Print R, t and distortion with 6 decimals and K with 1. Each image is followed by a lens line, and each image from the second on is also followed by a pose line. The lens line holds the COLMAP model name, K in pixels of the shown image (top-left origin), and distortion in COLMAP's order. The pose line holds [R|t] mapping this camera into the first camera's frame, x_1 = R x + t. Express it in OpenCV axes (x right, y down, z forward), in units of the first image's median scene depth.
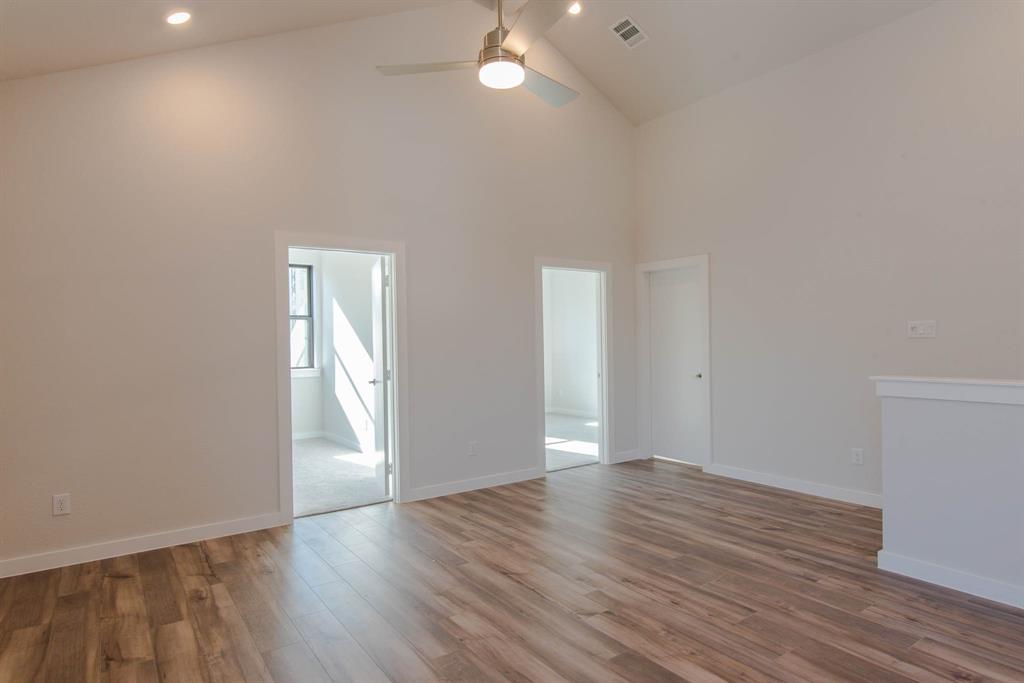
lens RADIAL K [[576.6, 0, 512.0], [0, 576.6, 341.5], [0, 0, 1]] dist [0.010295, 0.000144]
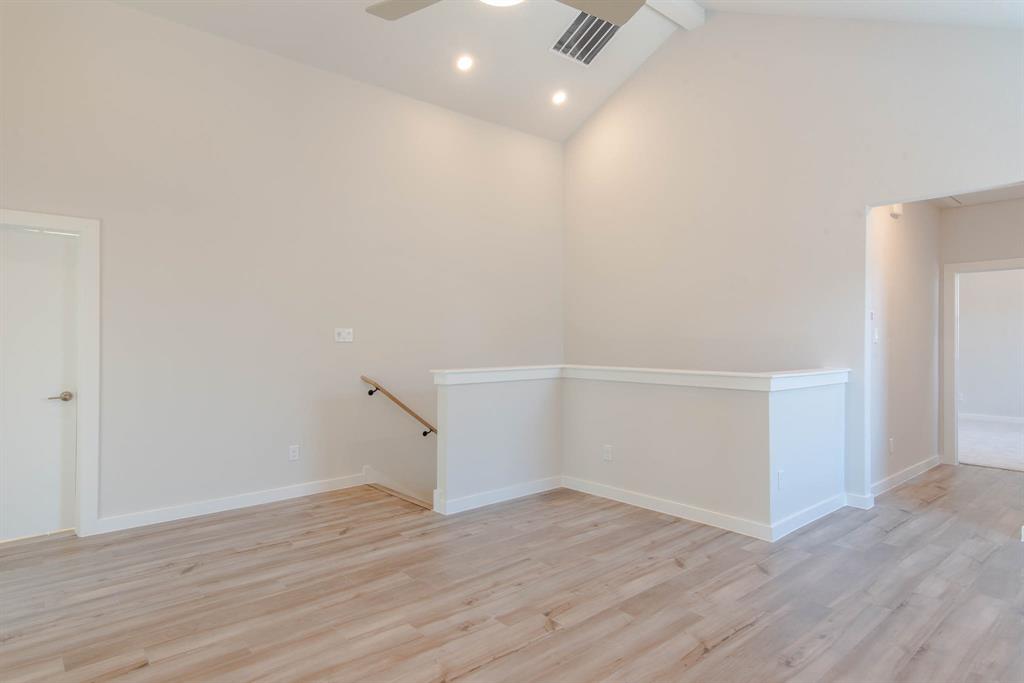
lens RADIAL K [[576.6, 0, 512.0], [0, 576.6, 341.5], [0, 0, 1]] dist [0.010295, 0.000144]
pose [[-0.100339, 0.009549, 0.994908, -0.642308], [0.004002, 0.999950, -0.009193, 0.006293], [-0.994945, 0.003059, -0.100372, 0.904586]]
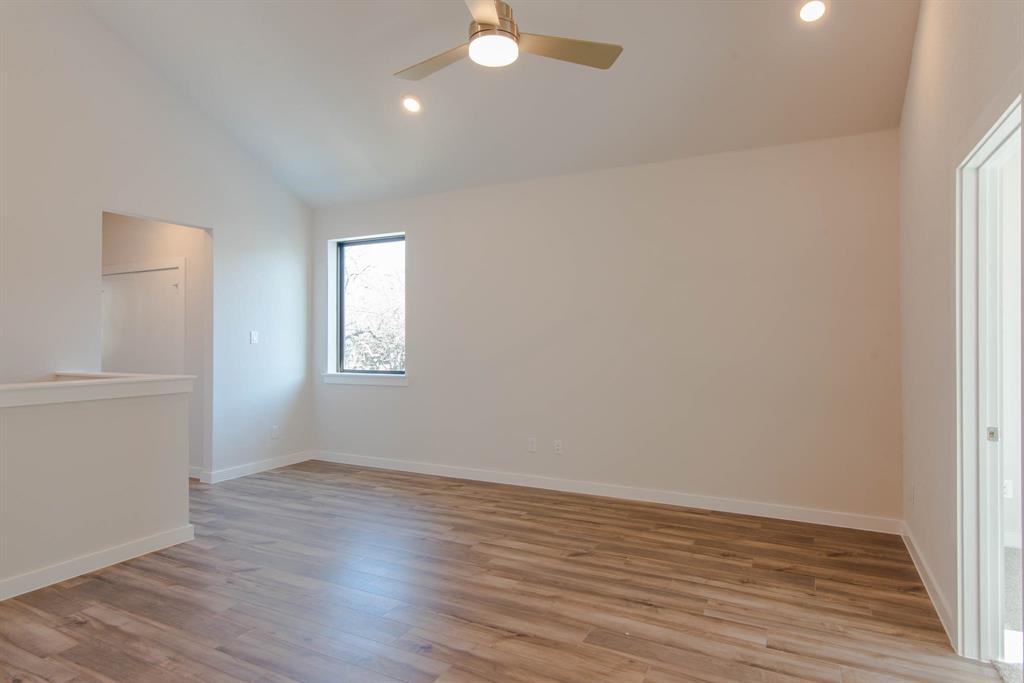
lens RADIAL K [[576.6, 0, 512.0], [0, 576.6, 341.5], [0, 0, 1]] dist [0.010295, 0.000144]
pose [[-0.887919, 0.011675, -0.459852, 0.328071], [0.009359, 0.999929, 0.007315, -0.005512], [0.459905, 0.002191, -0.887965, 1.554987]]
